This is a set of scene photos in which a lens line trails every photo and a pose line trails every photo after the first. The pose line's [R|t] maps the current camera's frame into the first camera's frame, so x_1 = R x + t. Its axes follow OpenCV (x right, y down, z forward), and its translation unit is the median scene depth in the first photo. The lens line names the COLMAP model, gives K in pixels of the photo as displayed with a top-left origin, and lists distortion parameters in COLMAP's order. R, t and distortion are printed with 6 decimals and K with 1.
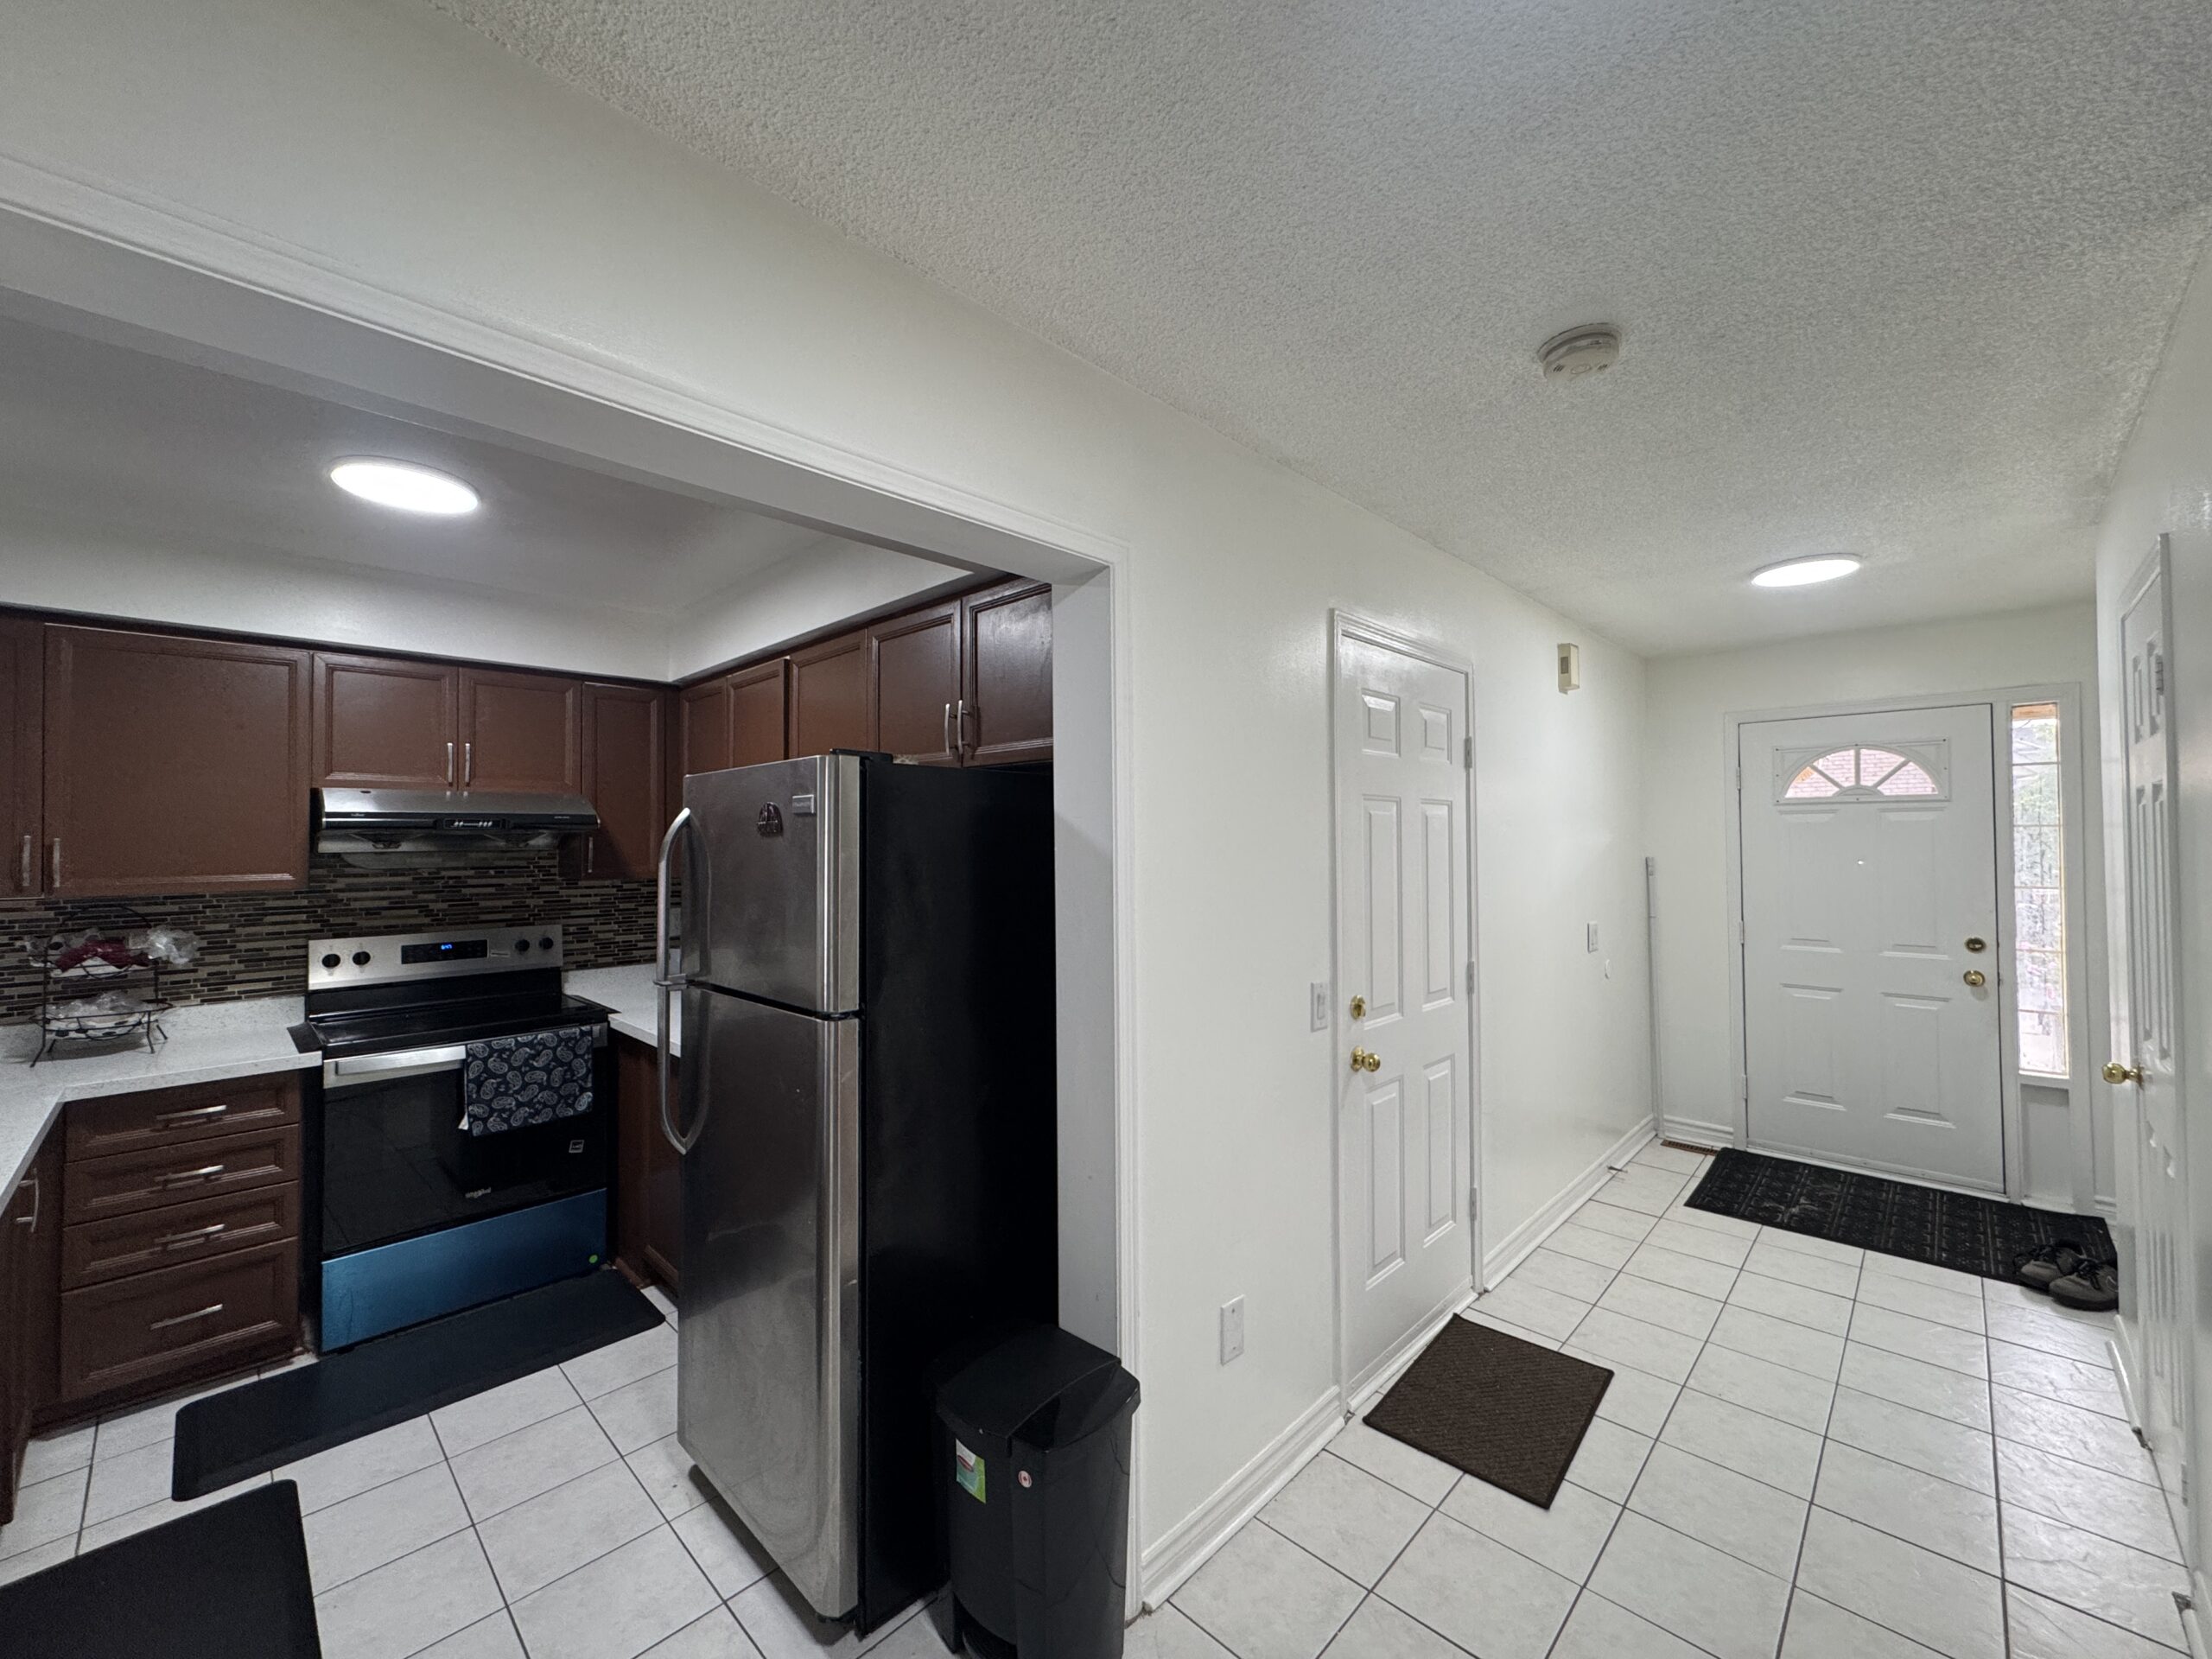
lens RADIAL K [[883.7, 0, 1103.8], [0, 883.7, 823.7], [0, 0, 1]] dist [-0.002293, 0.000825]
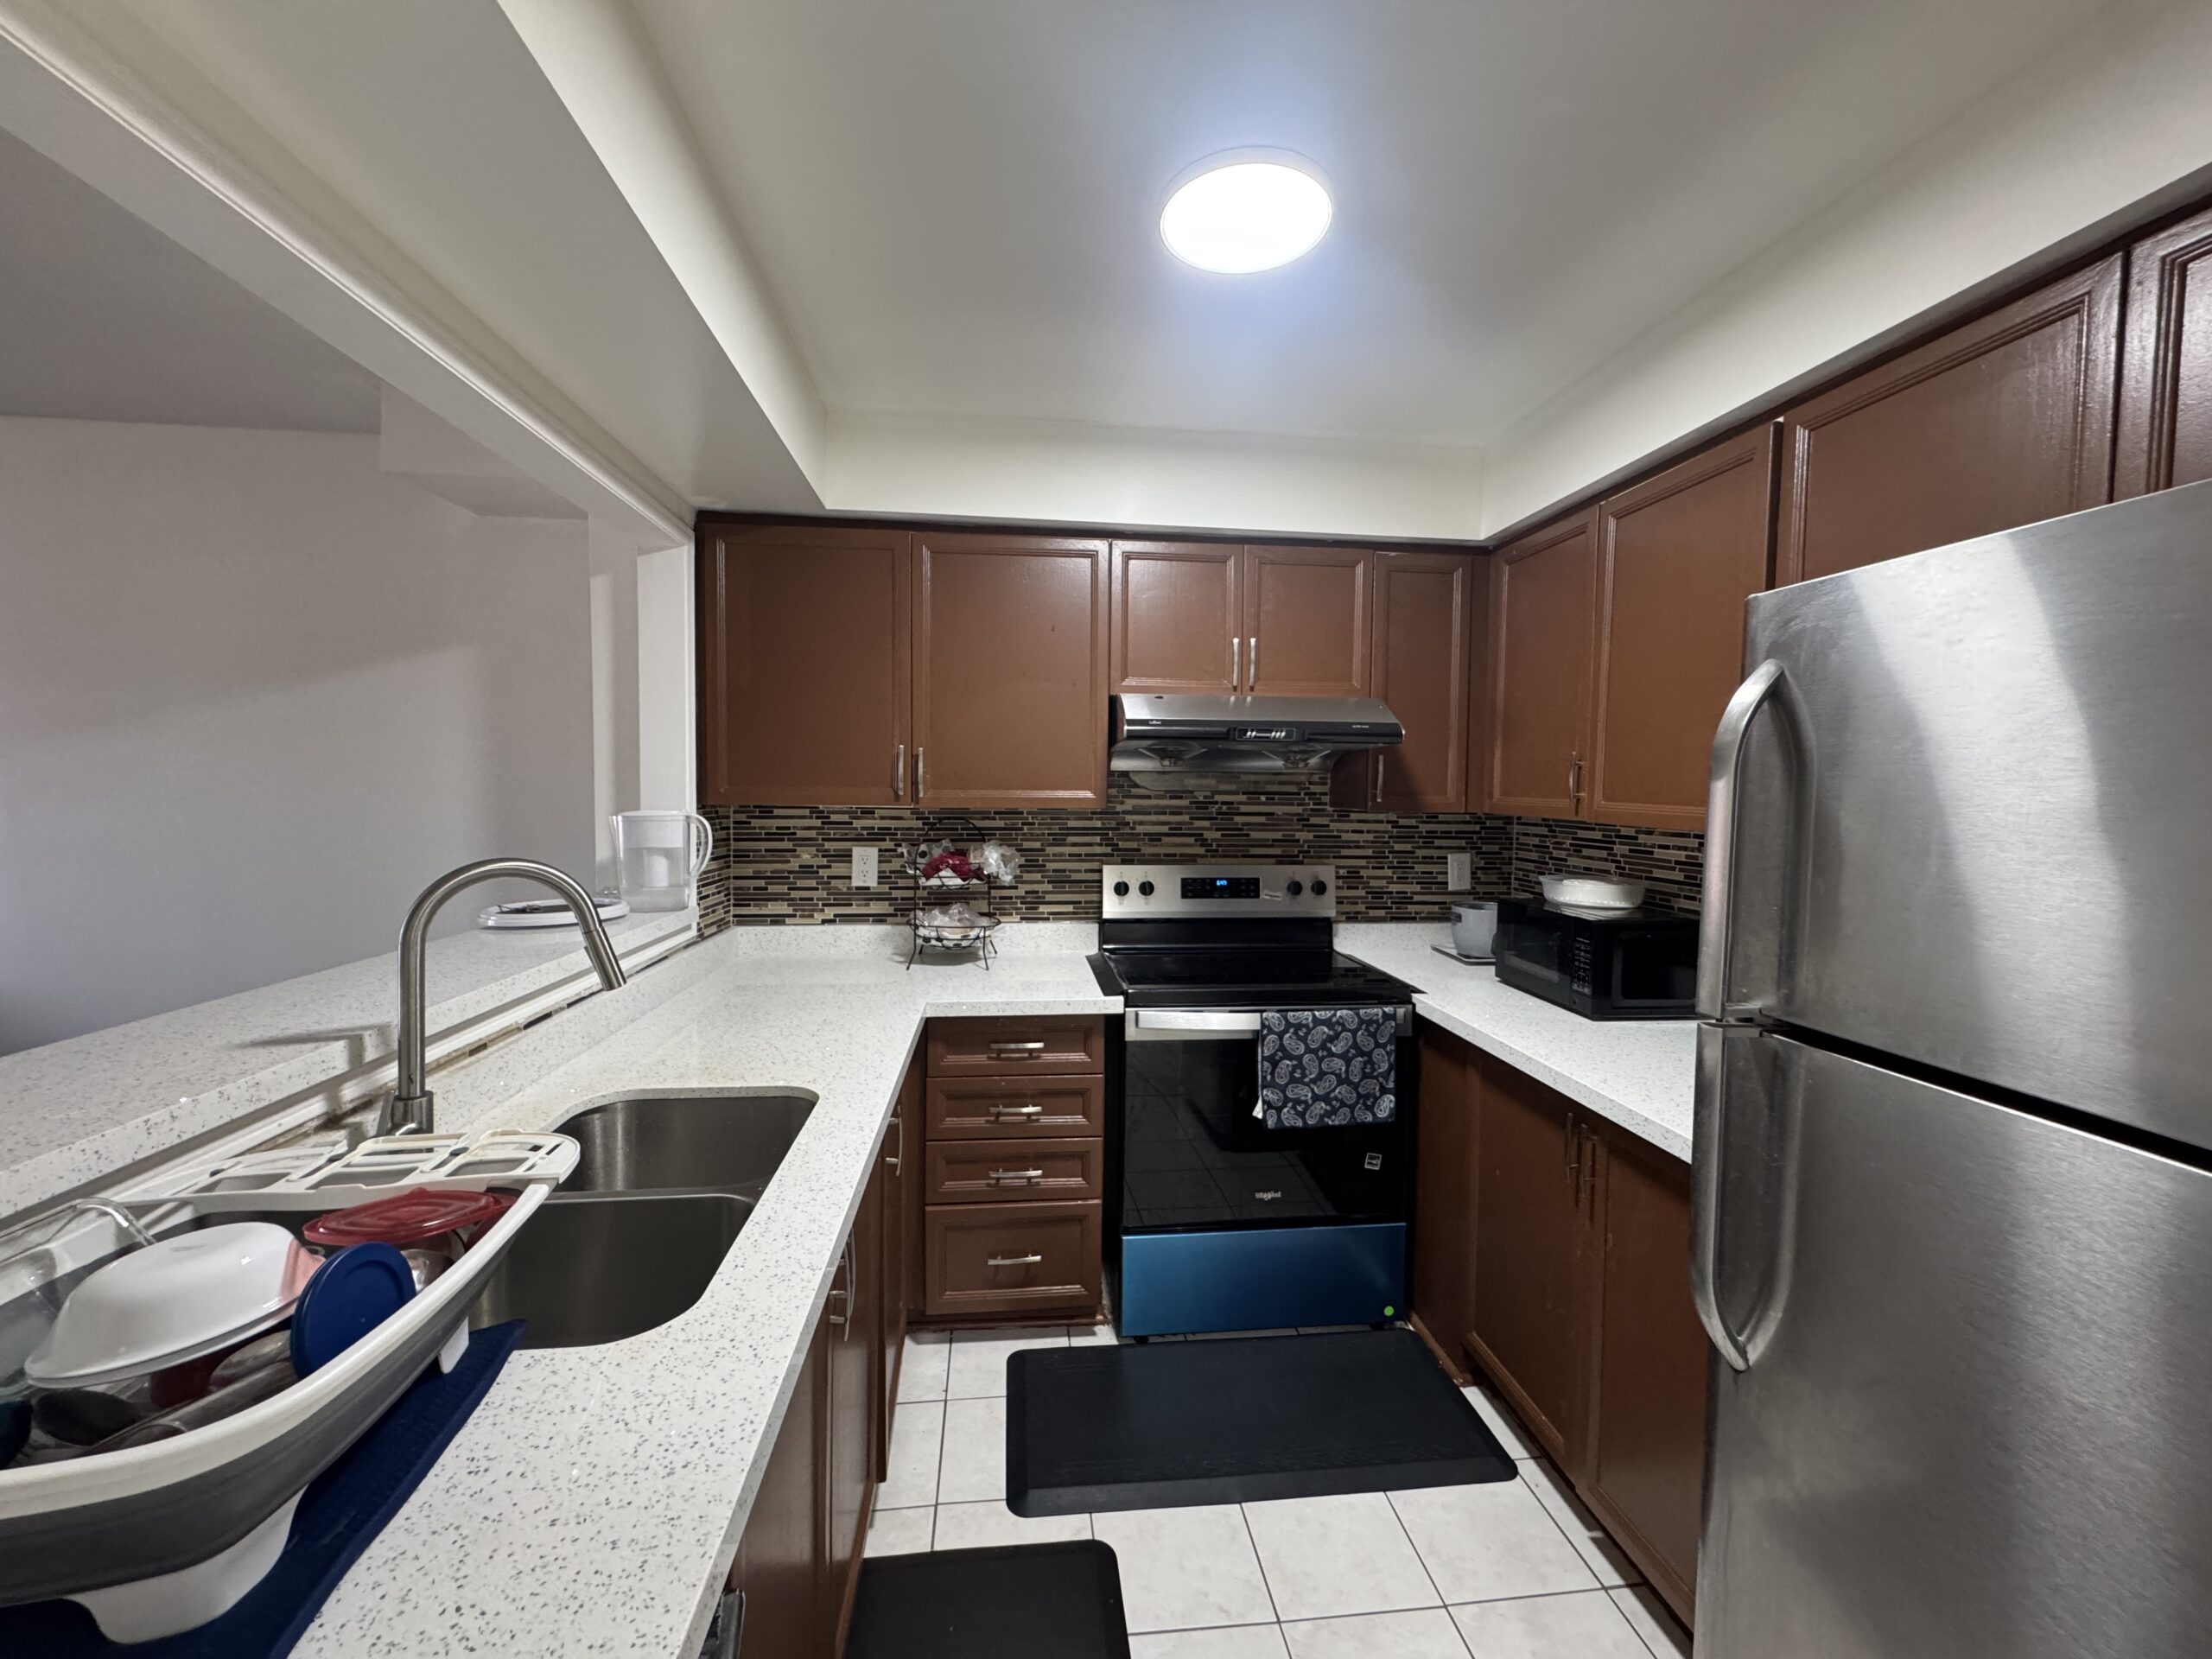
lens RADIAL K [[883.7, 0, 1104.1], [0, 883.7, 824.5], [0, 0, 1]] dist [-0.002293, 0.000825]
pose [[0.773774, 0.046112, -0.631781, -0.335779], [-0.006005, 0.997836, 0.065475, 0.031239], [0.633433, -0.046869, 0.772376, 0.305241]]
